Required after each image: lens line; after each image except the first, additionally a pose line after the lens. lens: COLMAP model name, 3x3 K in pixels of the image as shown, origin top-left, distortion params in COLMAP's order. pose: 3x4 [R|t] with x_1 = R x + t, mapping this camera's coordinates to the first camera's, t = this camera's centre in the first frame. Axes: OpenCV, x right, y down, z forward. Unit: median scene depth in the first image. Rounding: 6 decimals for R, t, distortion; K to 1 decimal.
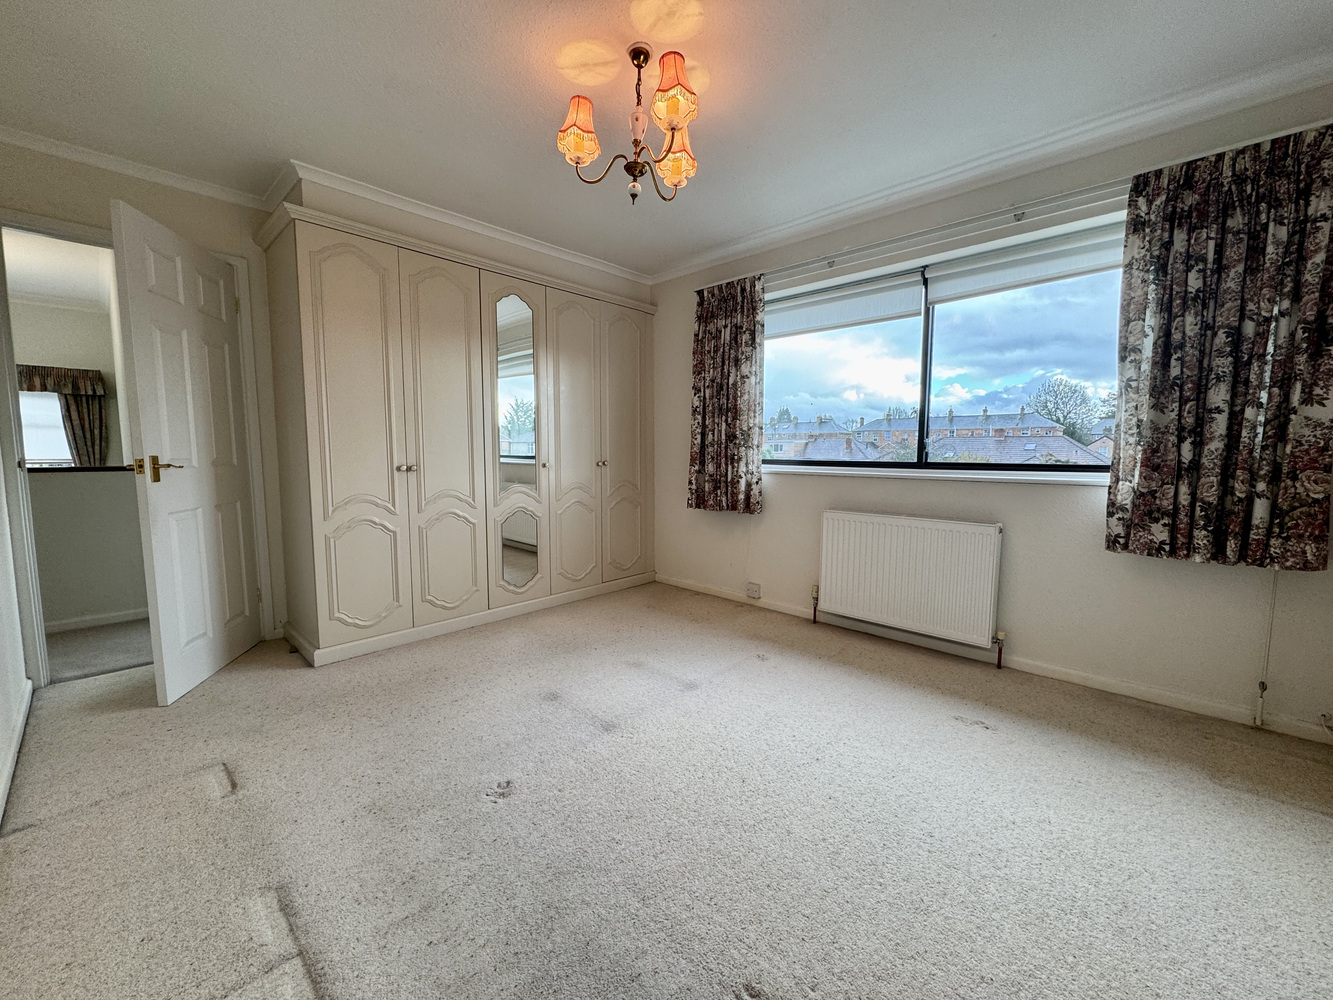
lens RADIAL K [[528.0, 0, 670.1], [0, 528.0, 500.5], [0, 0, 1]] dist [-0.001194, -0.000238]
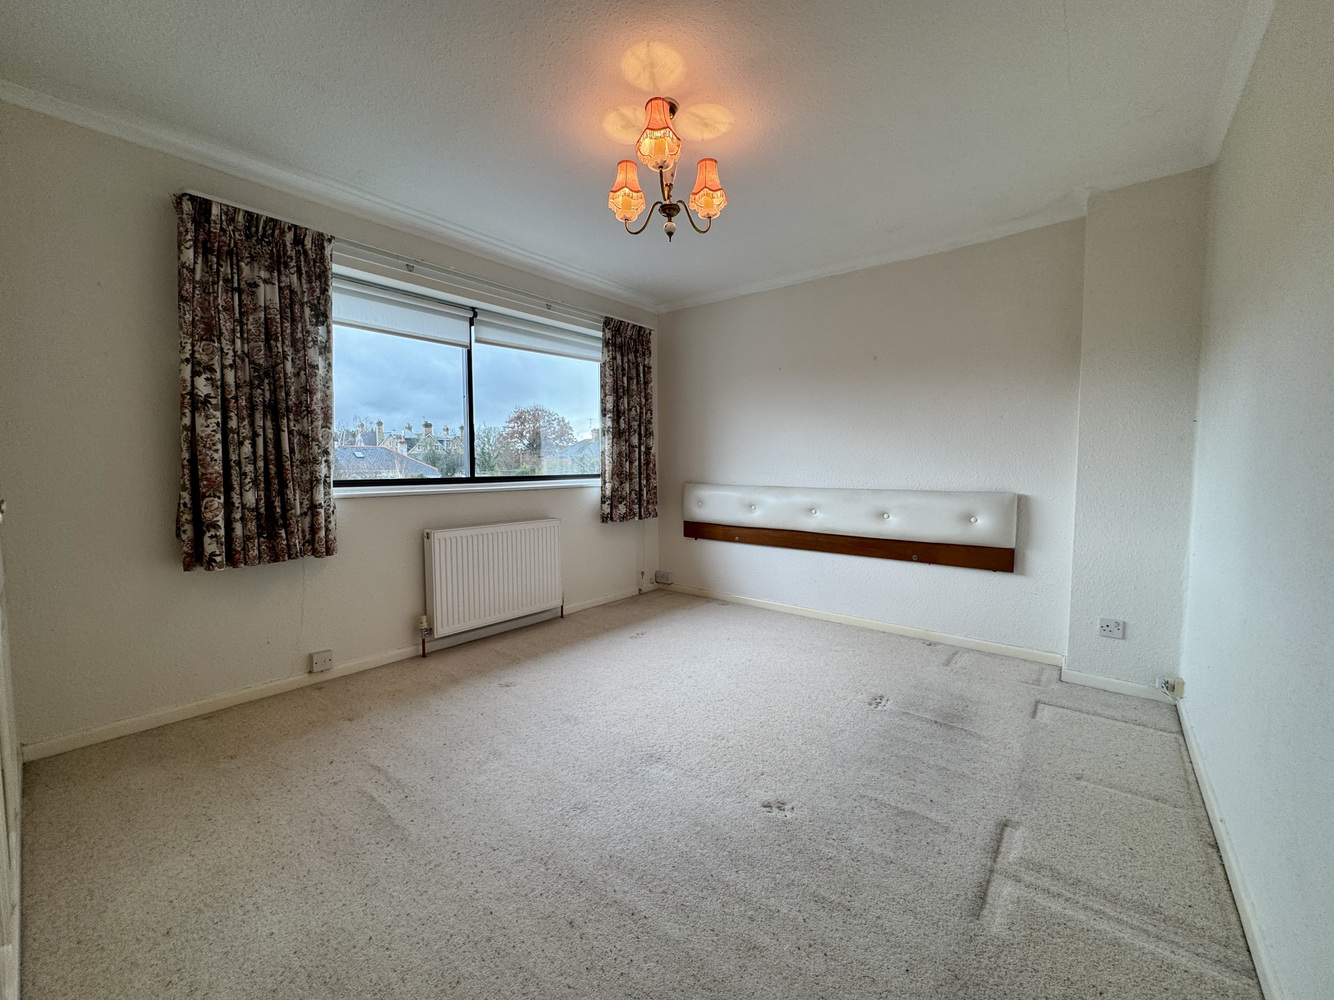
lens RADIAL K [[528.4, 0, 664.9], [0, 528.4, 503.0], [0, 0, 1]] dist [-0.001194, -0.000238]
pose [[-0.053589, -0.073750, 0.995836, -0.742110], [0.100753, 0.991780, 0.078871, -0.071708], [-0.993467, 0.104560, -0.045718, 0.702117]]
